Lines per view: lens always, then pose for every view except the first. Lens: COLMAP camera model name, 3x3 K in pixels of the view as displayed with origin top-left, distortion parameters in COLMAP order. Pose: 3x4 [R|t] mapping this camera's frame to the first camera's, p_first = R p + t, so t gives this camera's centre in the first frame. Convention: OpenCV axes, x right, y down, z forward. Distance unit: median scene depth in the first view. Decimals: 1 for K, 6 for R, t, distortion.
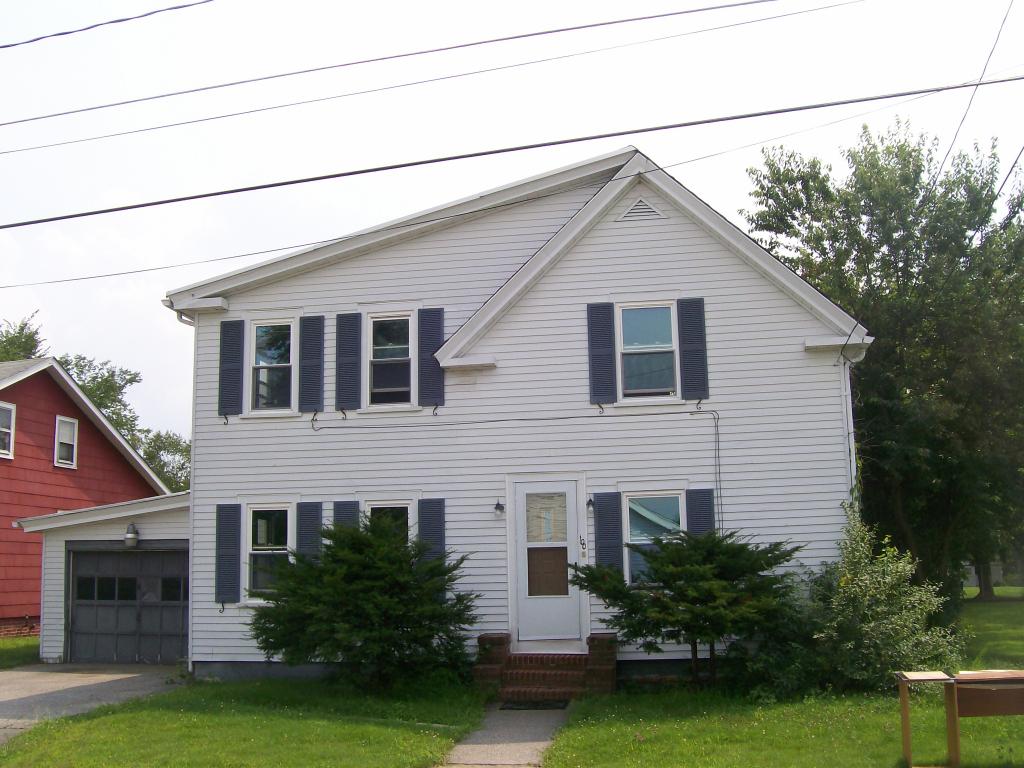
lens RADIAL K [[1093.4, 0, 508.8], [0, 1093.4, 385.2], [0, 0, 1]] dist [-0.121056, 0.000000]
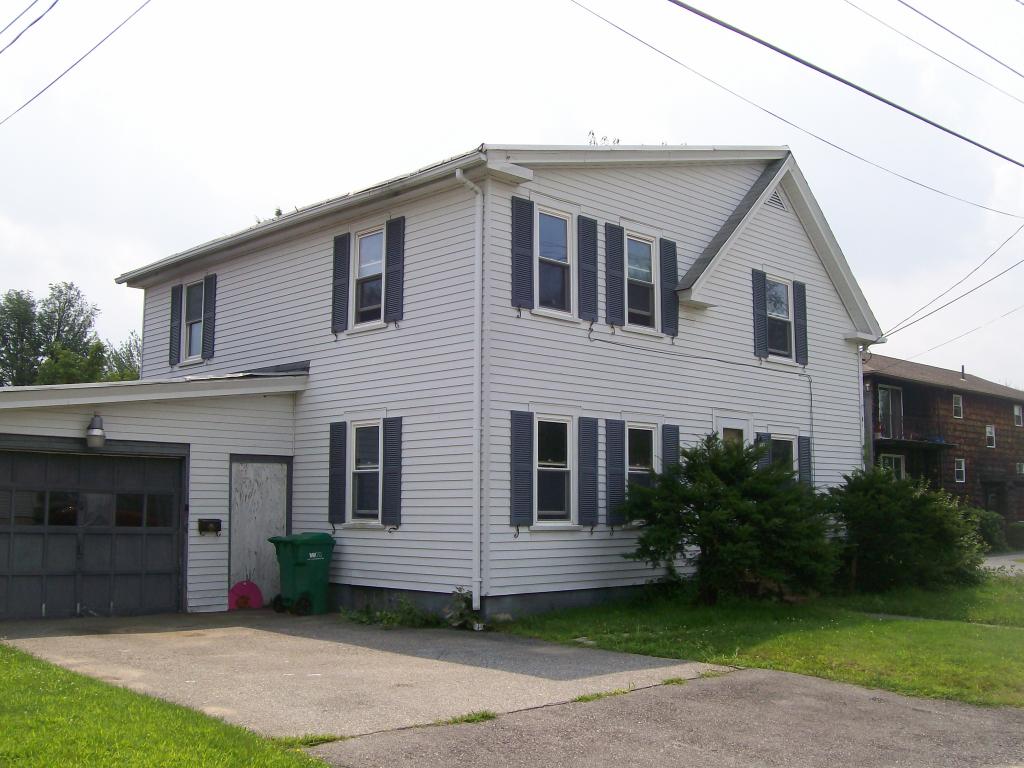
lens RADIAL K [[1093.4, 0, 509.1], [0, 1093.4, 379.1], [0, 0, 1]] dist [-0.121056, 0.000000]
pose [[0.590041, 0.116574, 0.798913, -0.967568], [-0.152622, 0.987785, -0.031414, 0.114227], [-0.792817, -0.103396, 0.600625, 0.495682]]
